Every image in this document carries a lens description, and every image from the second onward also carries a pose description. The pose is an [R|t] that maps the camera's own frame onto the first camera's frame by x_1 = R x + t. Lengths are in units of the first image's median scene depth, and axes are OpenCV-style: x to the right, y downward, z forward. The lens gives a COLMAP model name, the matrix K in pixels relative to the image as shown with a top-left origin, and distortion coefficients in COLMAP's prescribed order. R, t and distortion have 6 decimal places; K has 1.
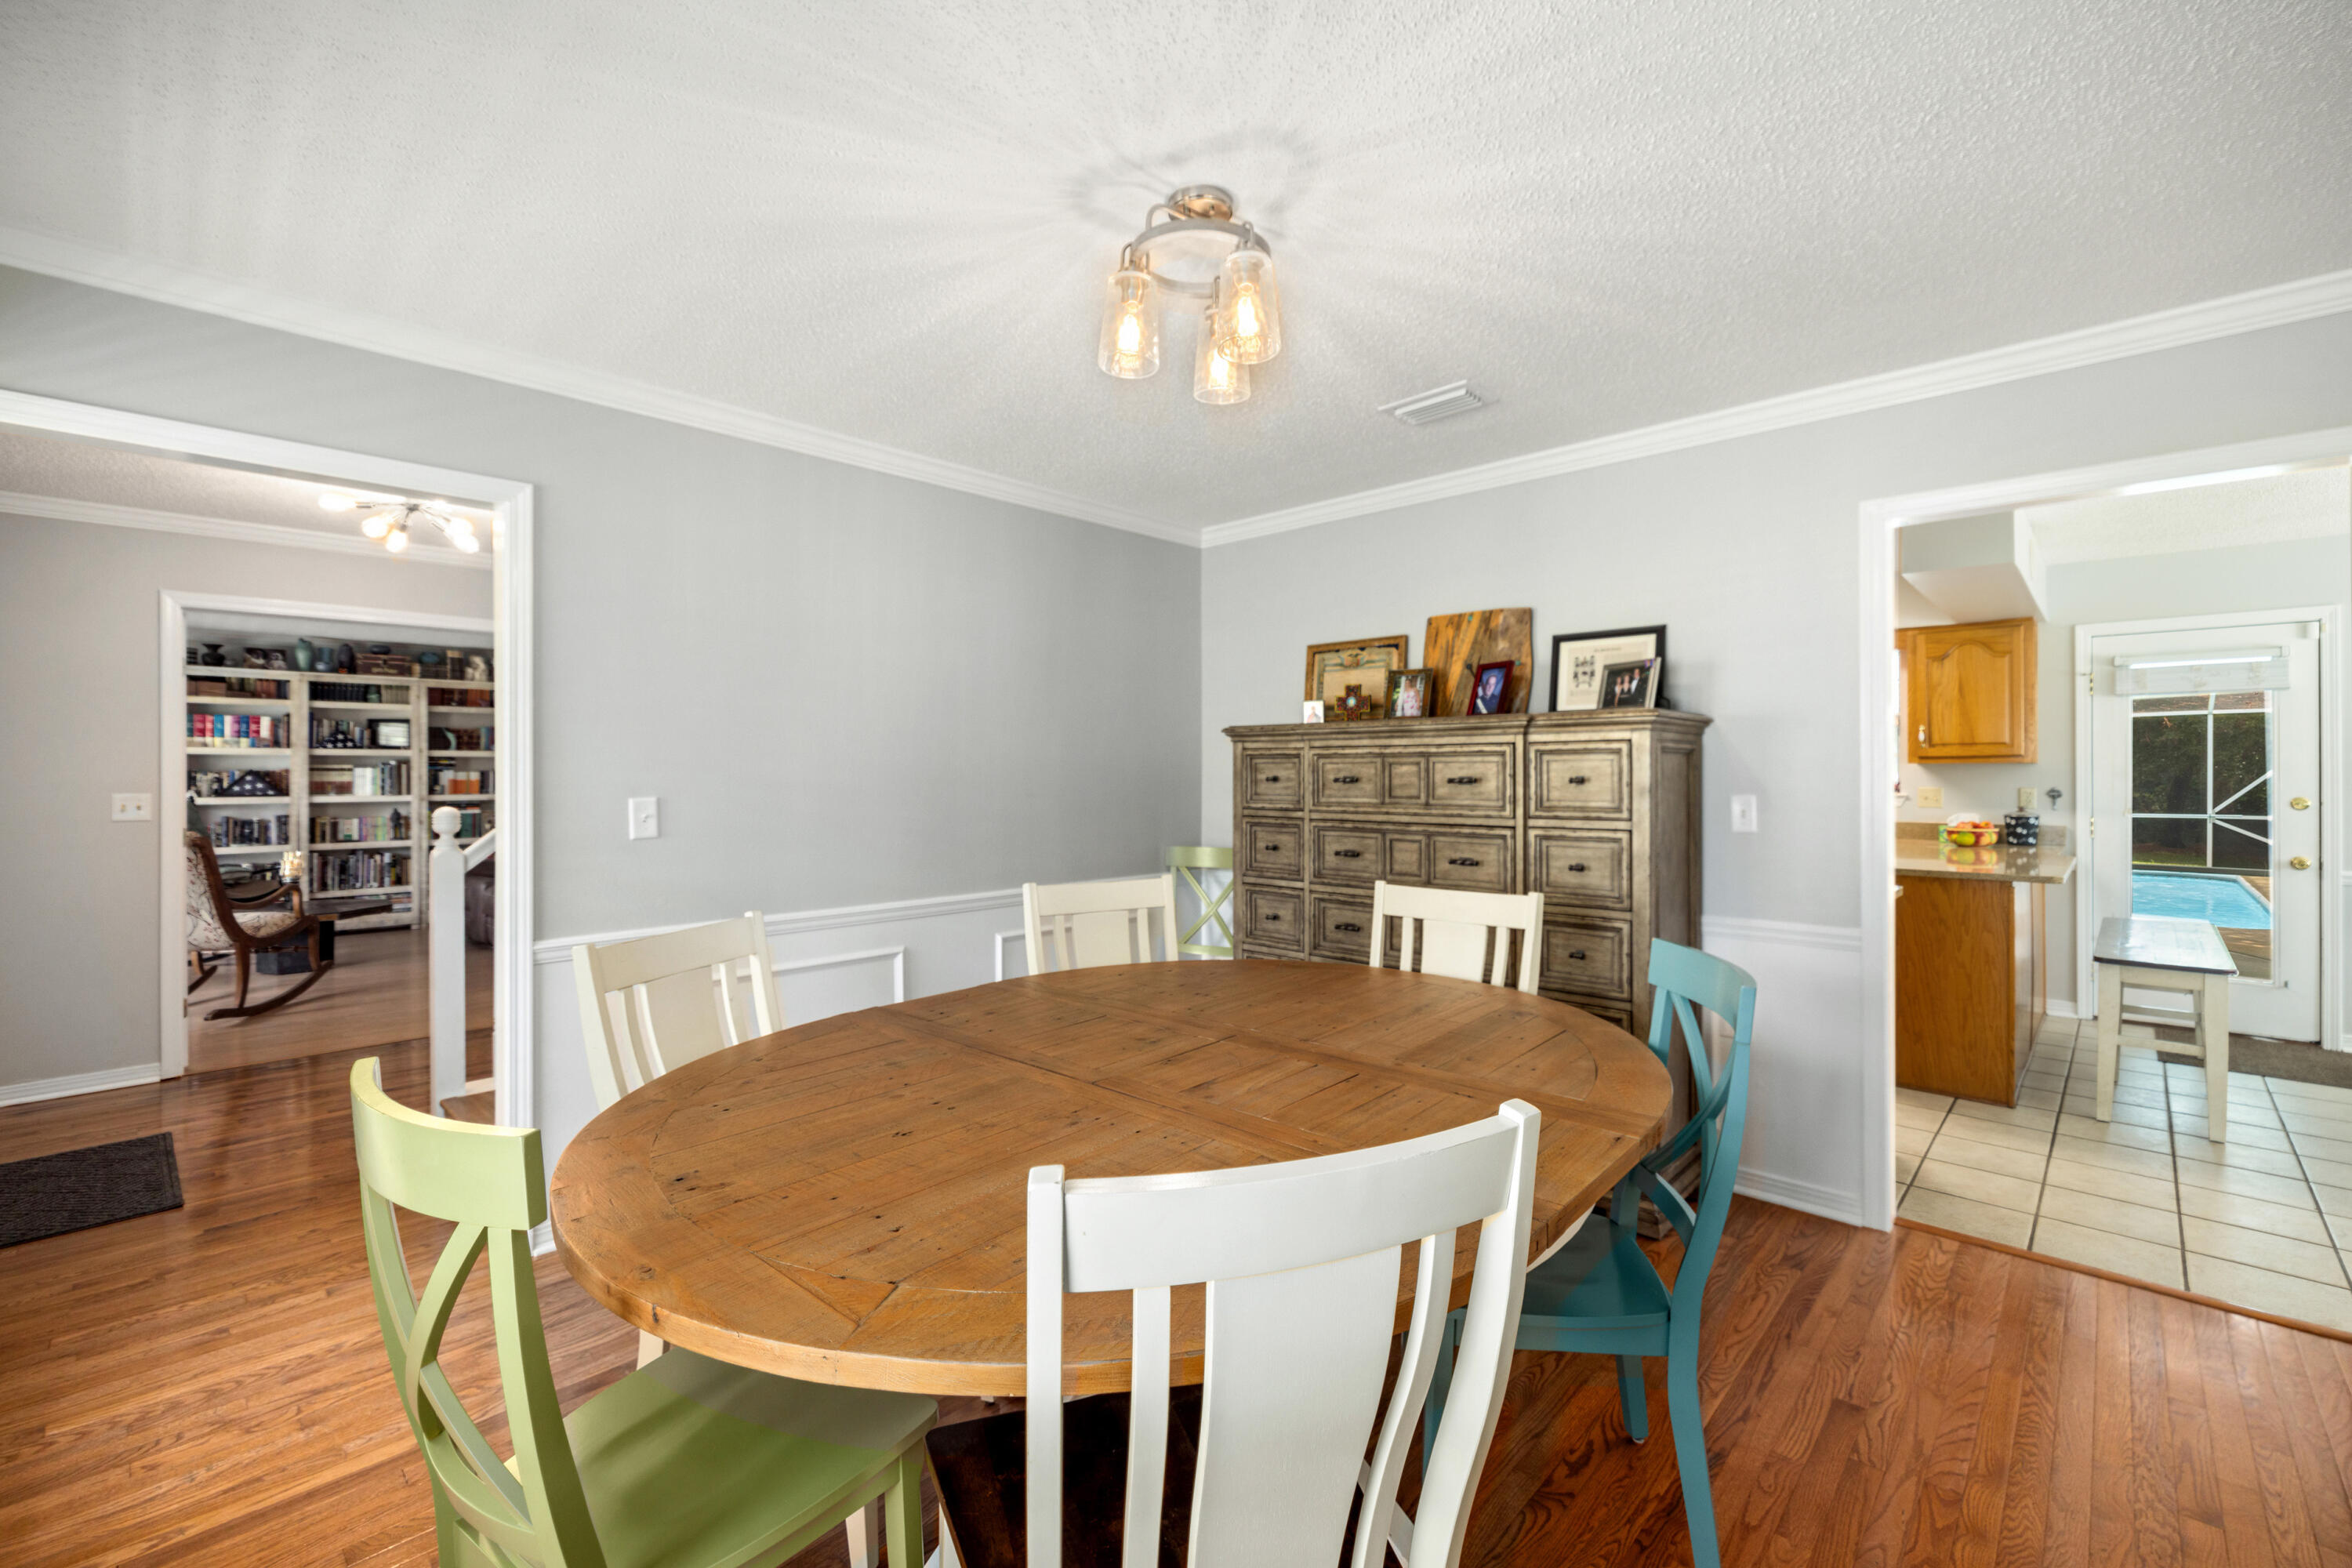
lens RADIAL K [[986.3, 0, 1184.4], [0, 986.3, 770.9], [0, 0, 1]] dist [-0.007438, 0.000026]
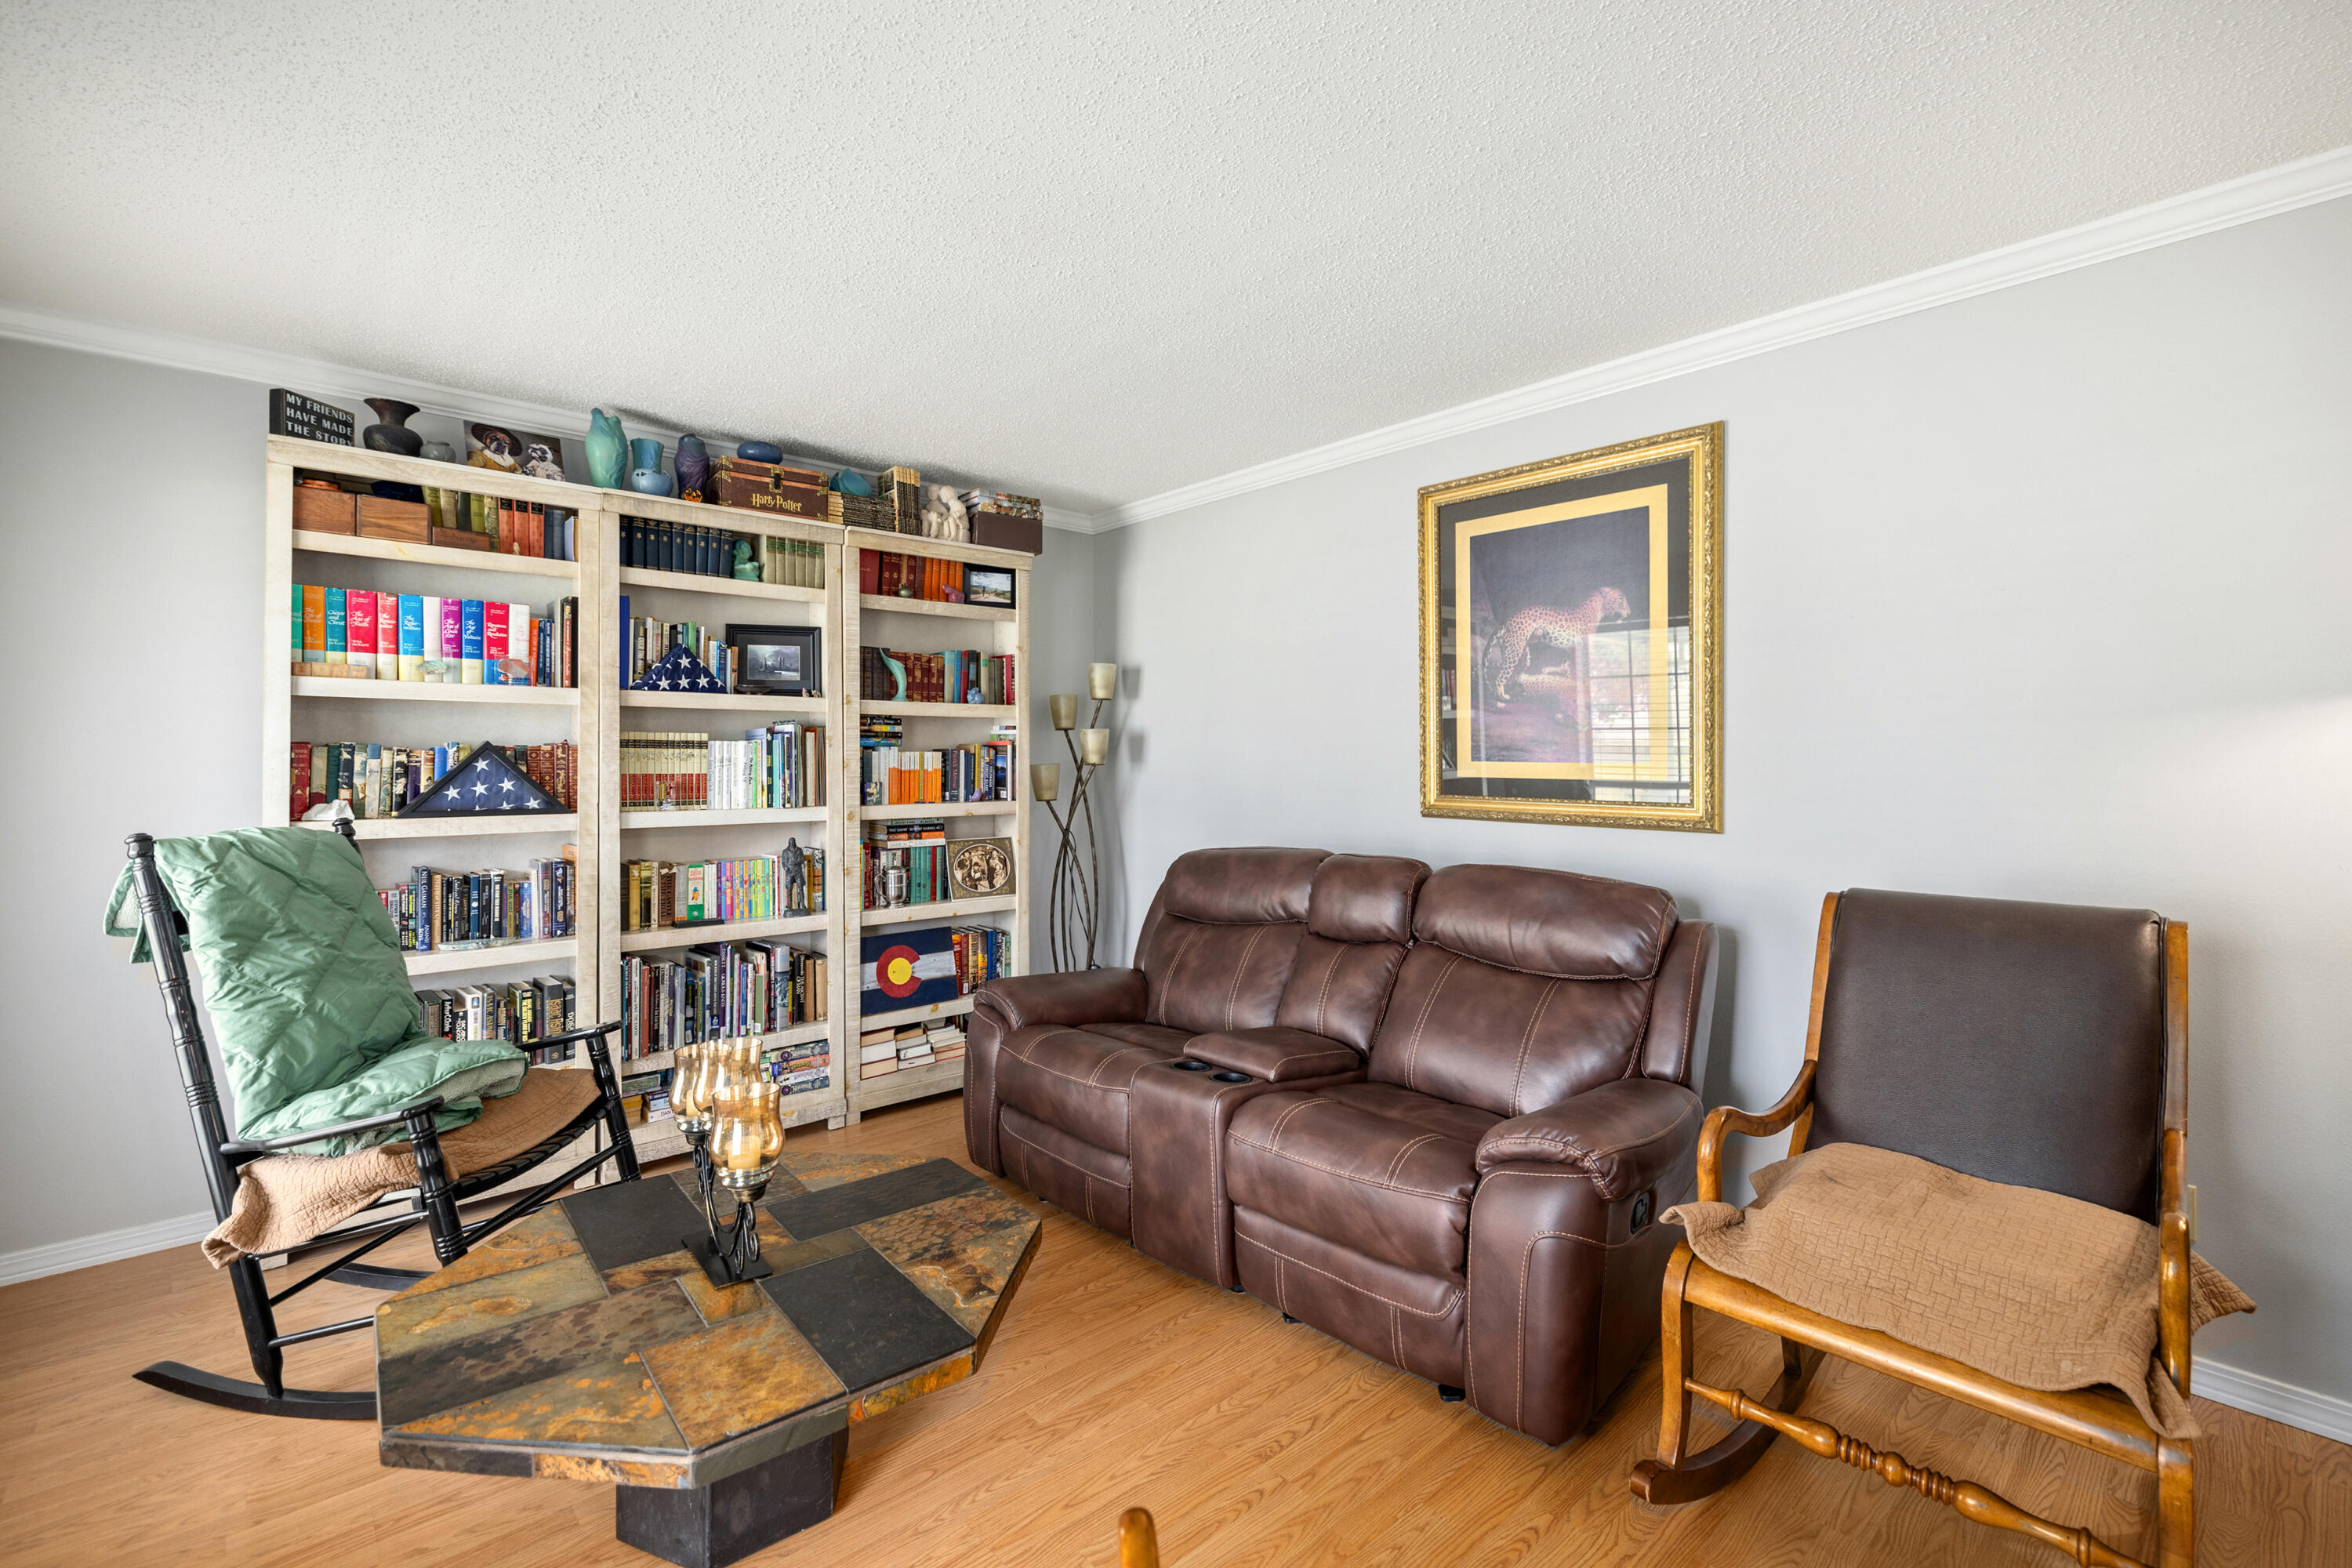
lens RADIAL K [[1037.3, 0, 1186.5], [0, 1037.3, 762.8], [0, 0, 1]] dist [0.001139, 0.000410]
pose [[0.996707, -0.000943, -0.081087, -0.603935], [0.001184, 0.999995, 0.002916, 0.004941], [0.081083, -0.003003, 0.996703, 0.578141]]
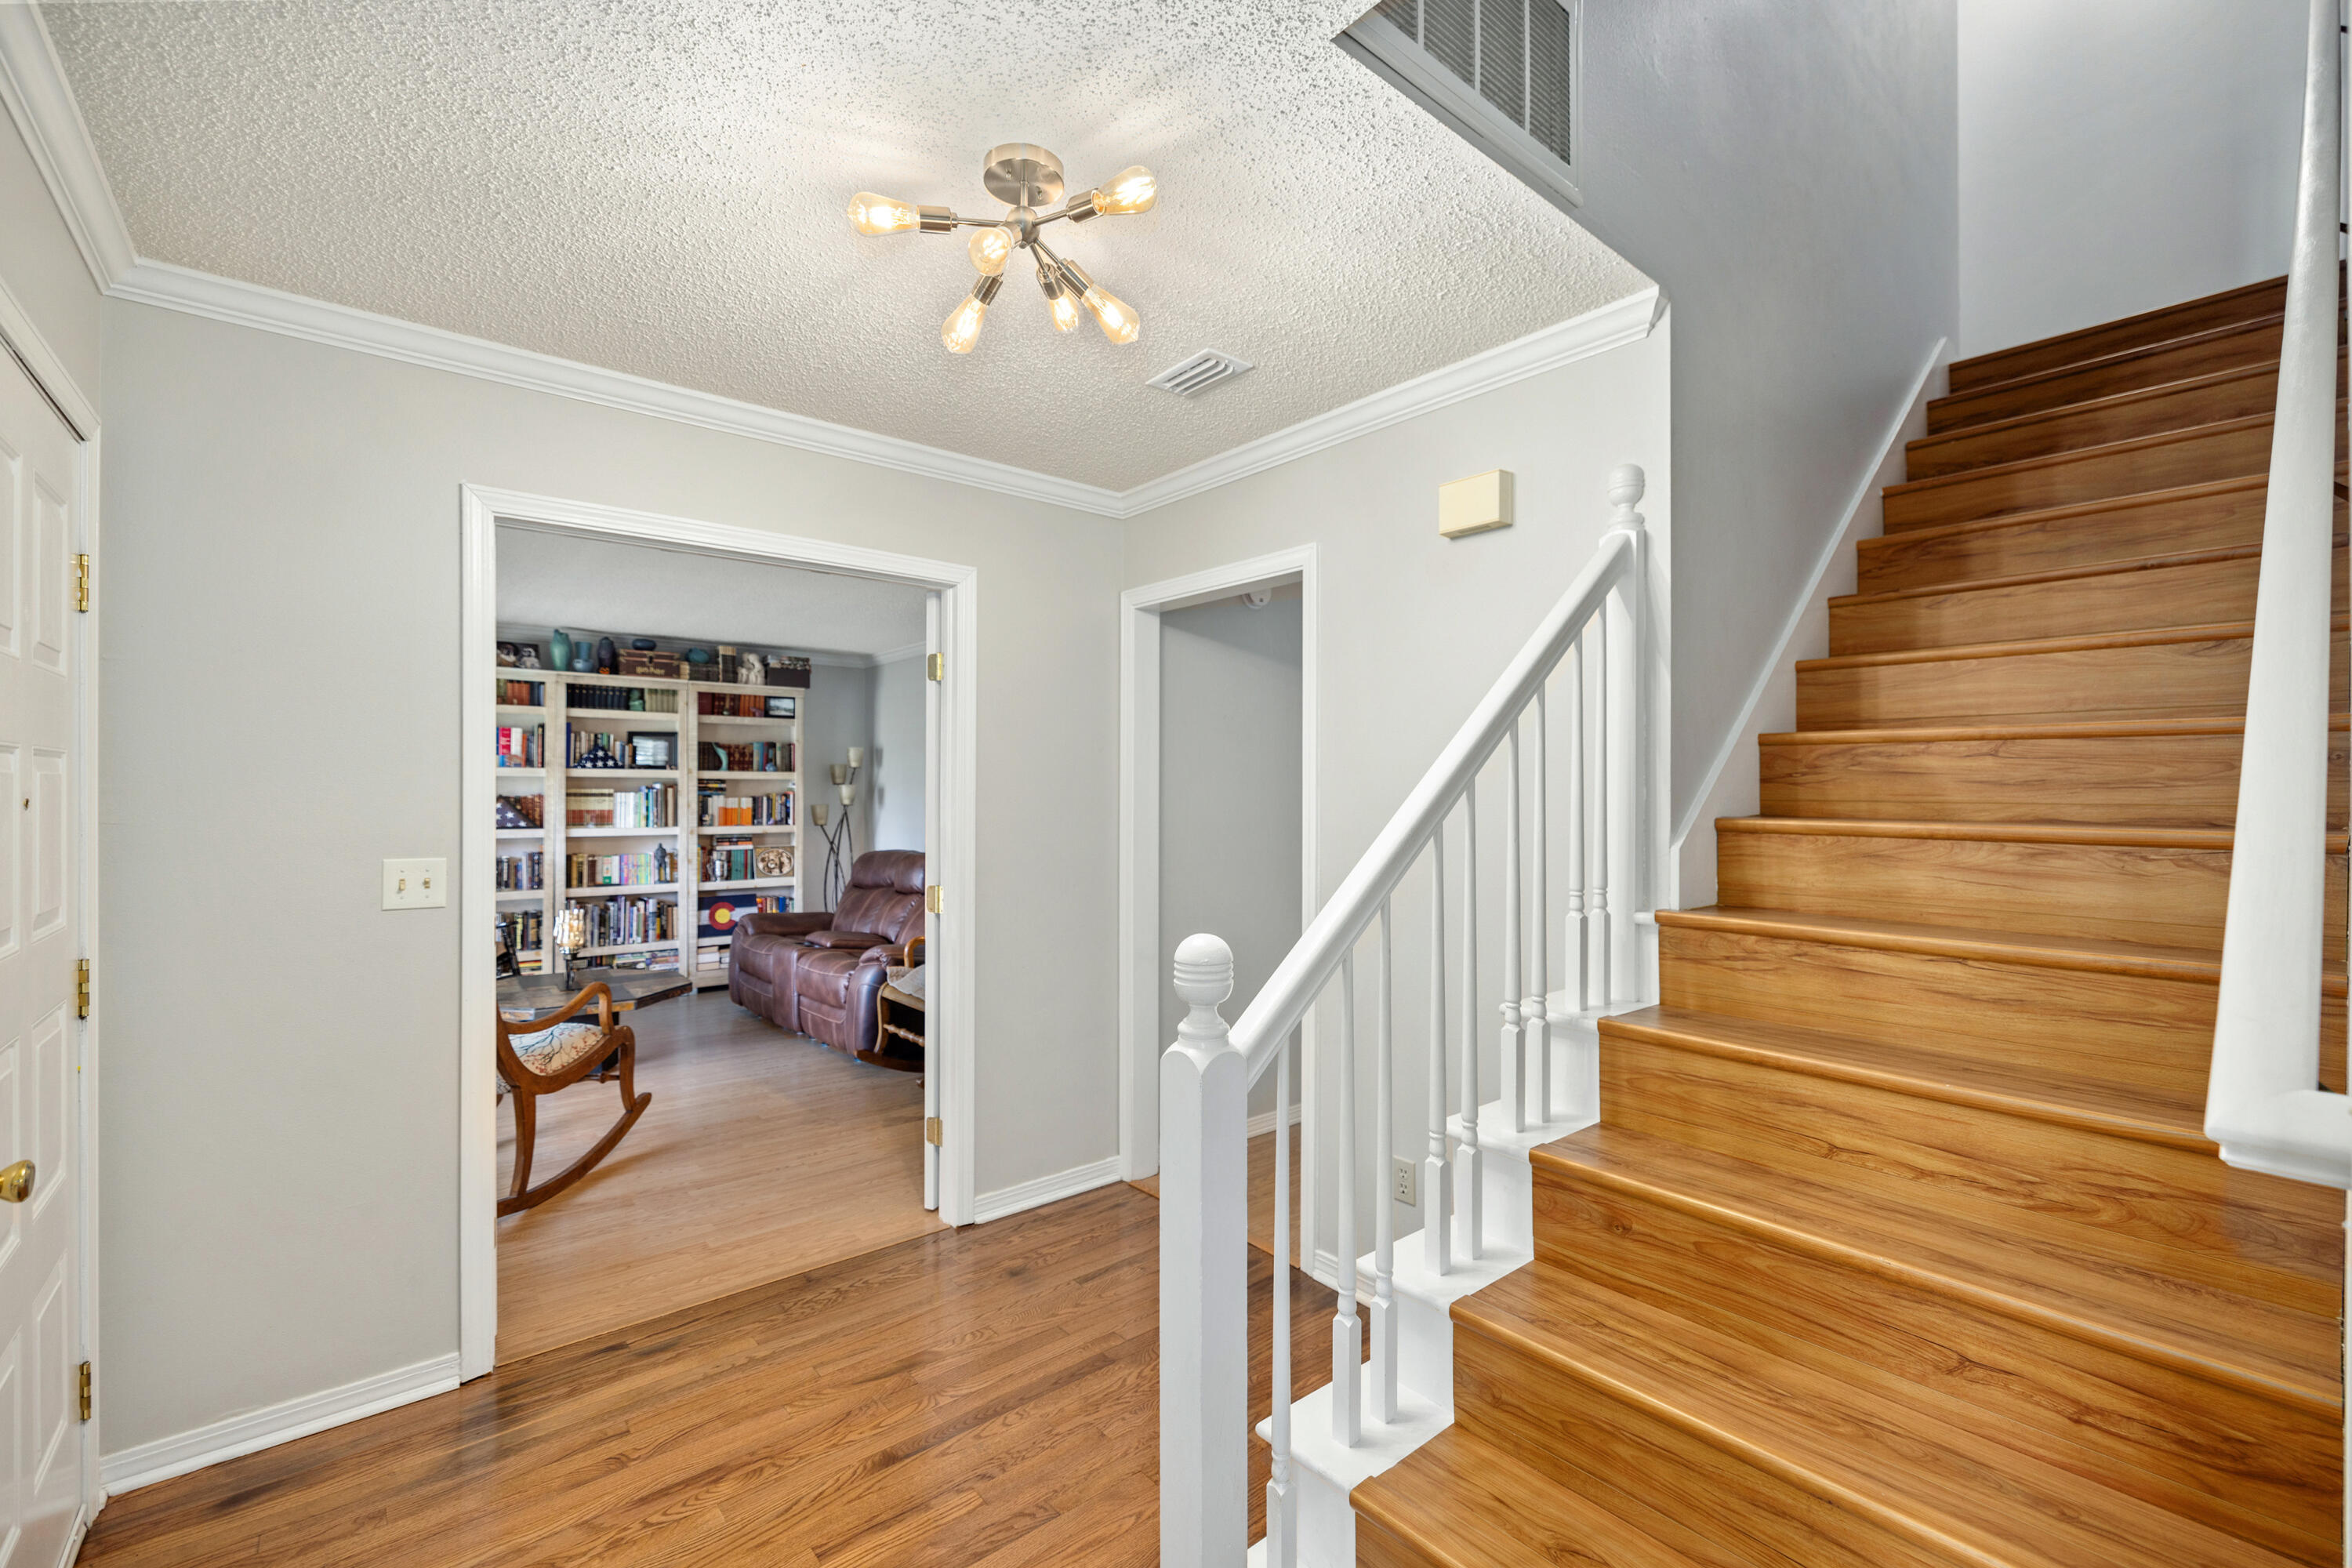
lens RADIAL K [[994.8, 0, 1180.0], [0, 994.8, 792.3], [0, 0, 1]] dist [-0.000652, -0.000048]
pose [[0.993141, 0.006252, -0.116757, -0.291263], [-0.005989, 0.999979, 0.002609, -0.008197], [0.116771, -0.001892, 0.993157, 0.247557]]
